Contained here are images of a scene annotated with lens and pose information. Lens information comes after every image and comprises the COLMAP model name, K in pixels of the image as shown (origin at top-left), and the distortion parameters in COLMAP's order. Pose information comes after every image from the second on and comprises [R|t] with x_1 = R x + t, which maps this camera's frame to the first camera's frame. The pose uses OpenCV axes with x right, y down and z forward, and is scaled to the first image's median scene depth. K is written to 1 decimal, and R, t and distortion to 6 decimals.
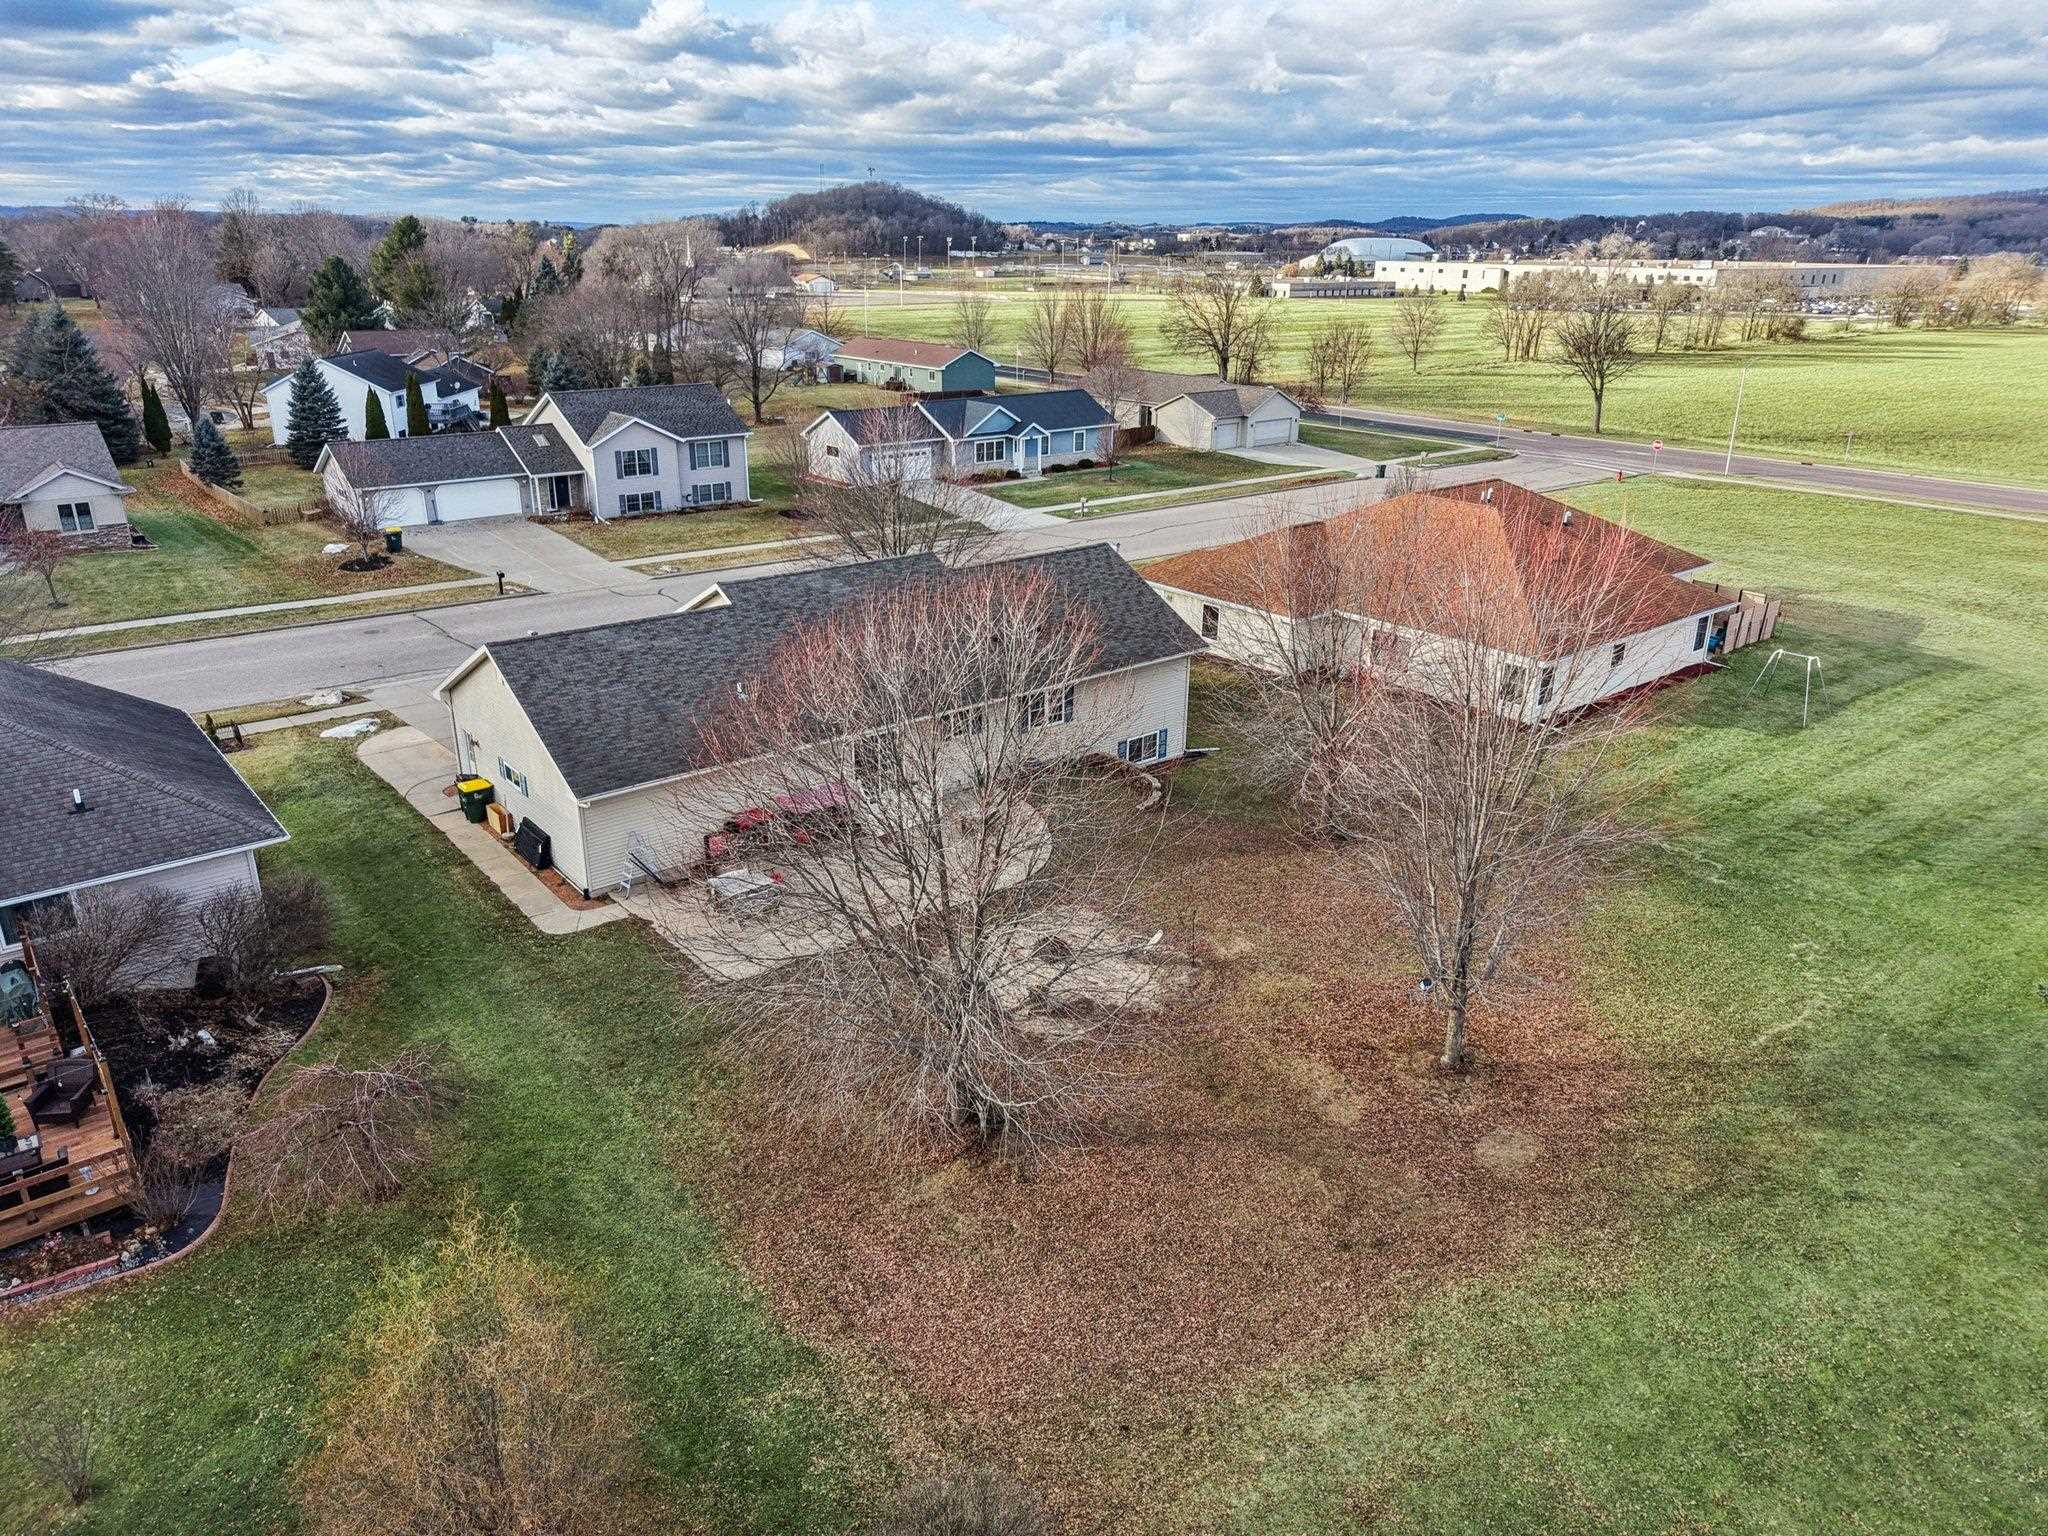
lens RADIAL K [[1358.7, 0, 1024.0], [0, 1358.7, 768.0], [0, 0, 1]] dist [-0.000810, -0.004560]
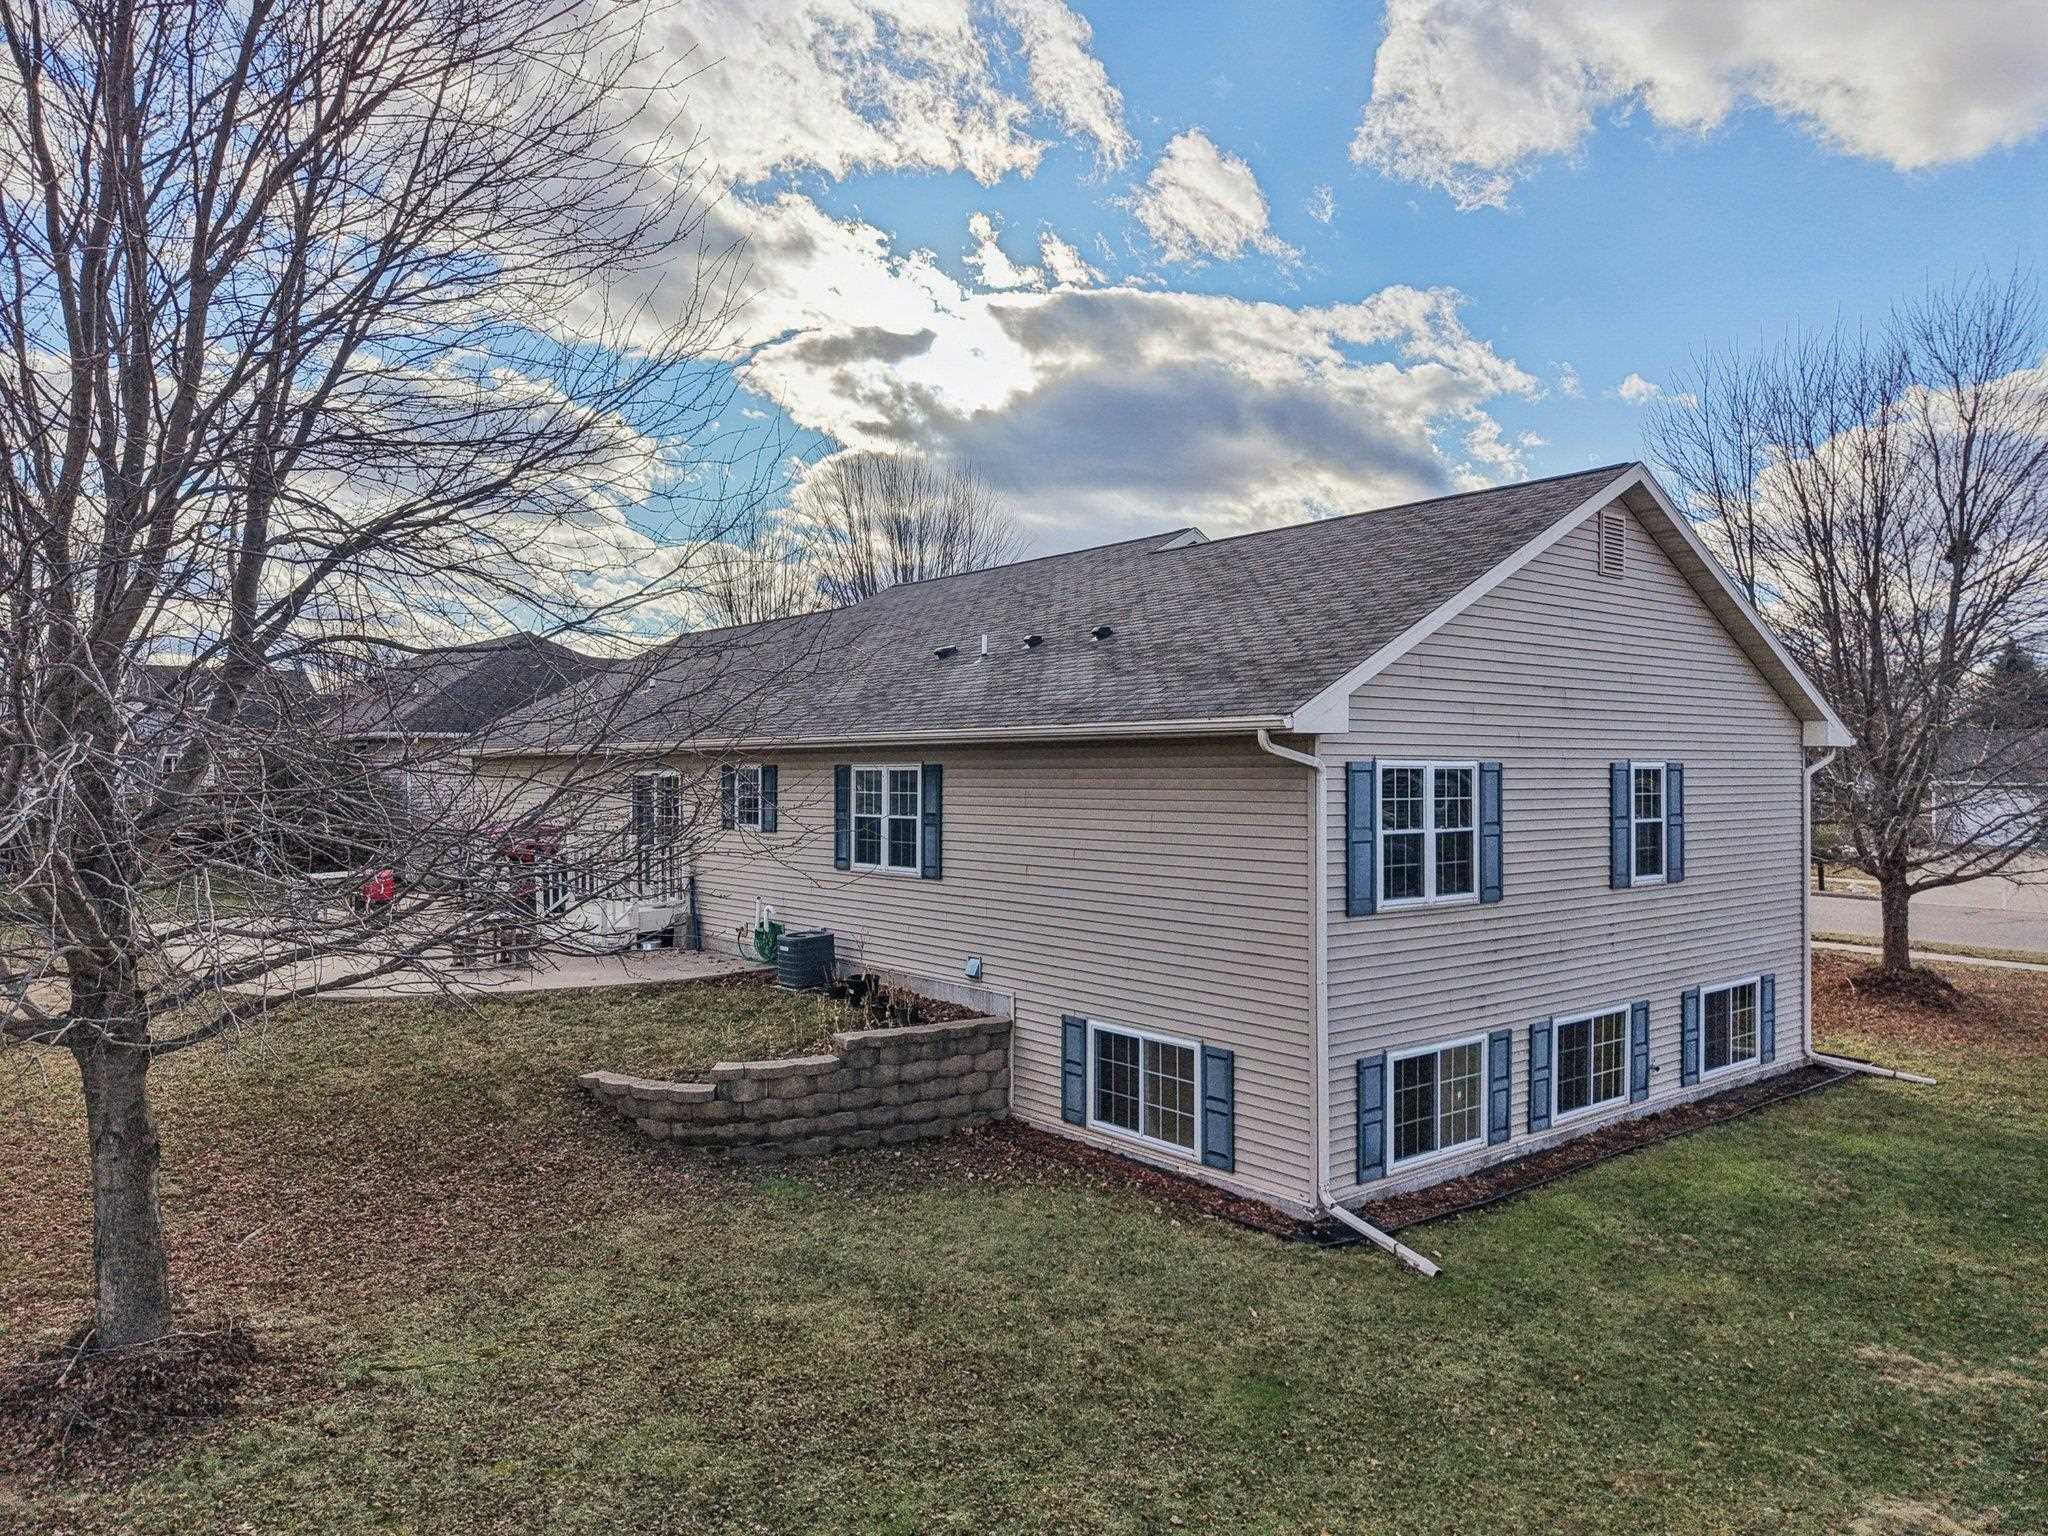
lens RADIAL K [[1358.7, 0, 1024.0], [0, 1358.7, 768.0], [0, 0, 1]] dist [-0.000810, -0.004560]
pose [[-0.021558, -0.020773, -0.999552, 0.472603], [-0.355641, 0.934549, -0.011752, -0.081338], [0.934374, 0.355228, -0.027535, 1.261125]]
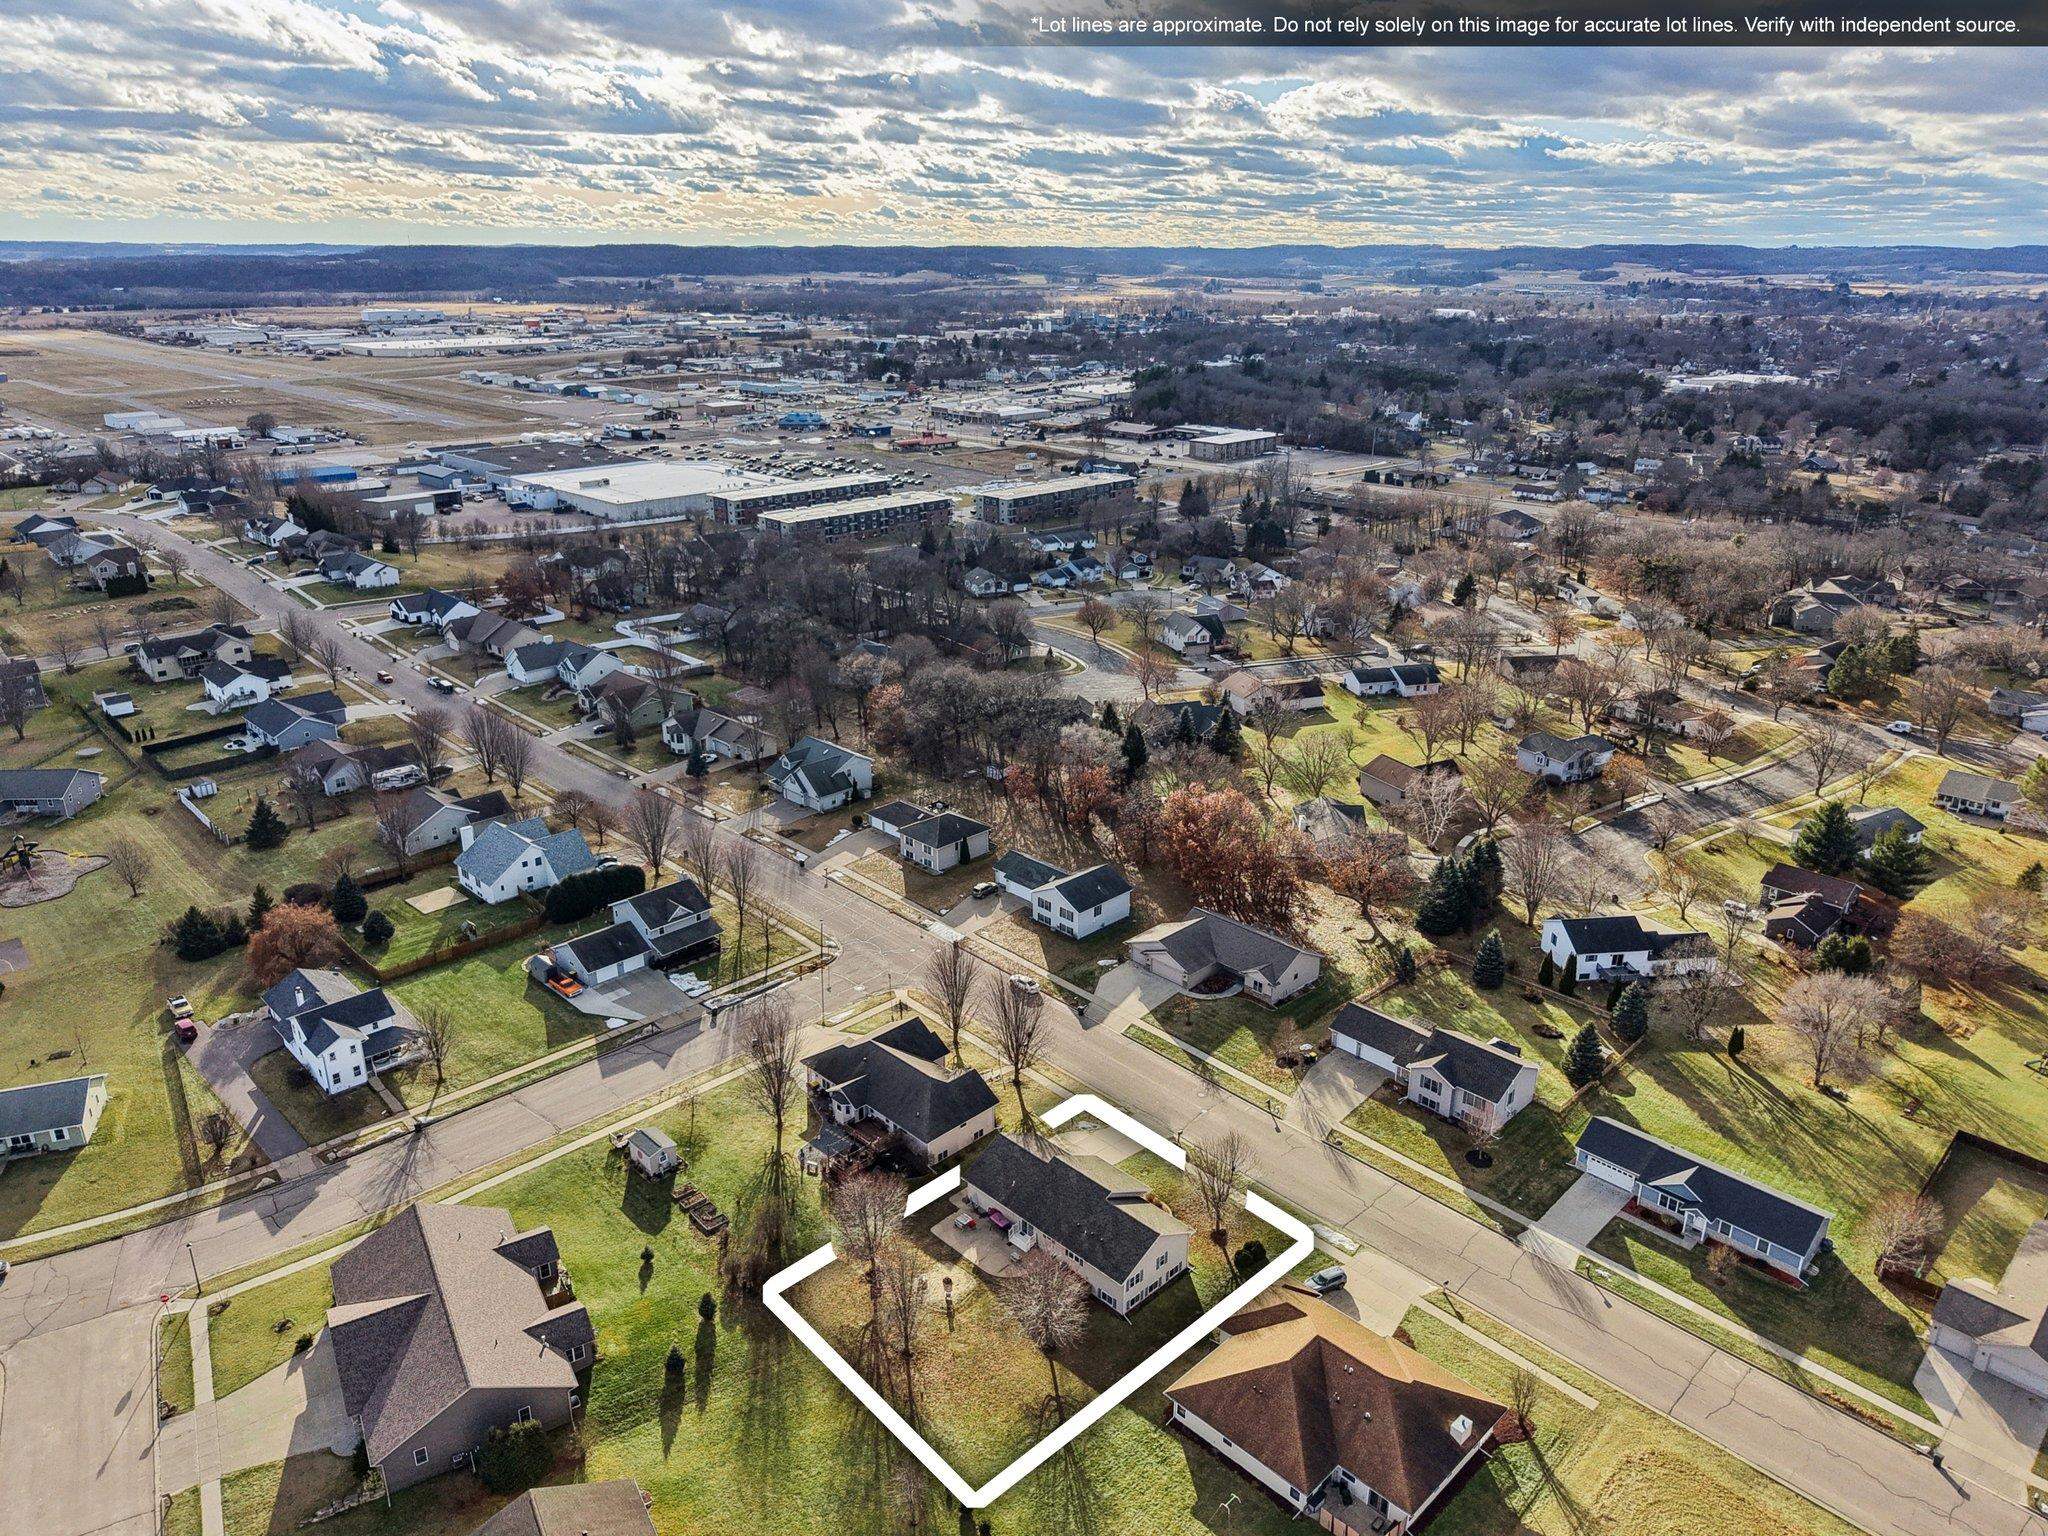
lens RADIAL K [[1358.7, 0, 1024.0], [0, 1358.7, 768.0], [0, 0, 1]] dist [-0.000810, -0.004560]
pose [[0.081667, 0.328454, -0.940983, 3.023226], [-0.357102, 0.891095, 0.280048, -2.207462], [0.930488, 0.313156, 0.190064, -0.018416]]
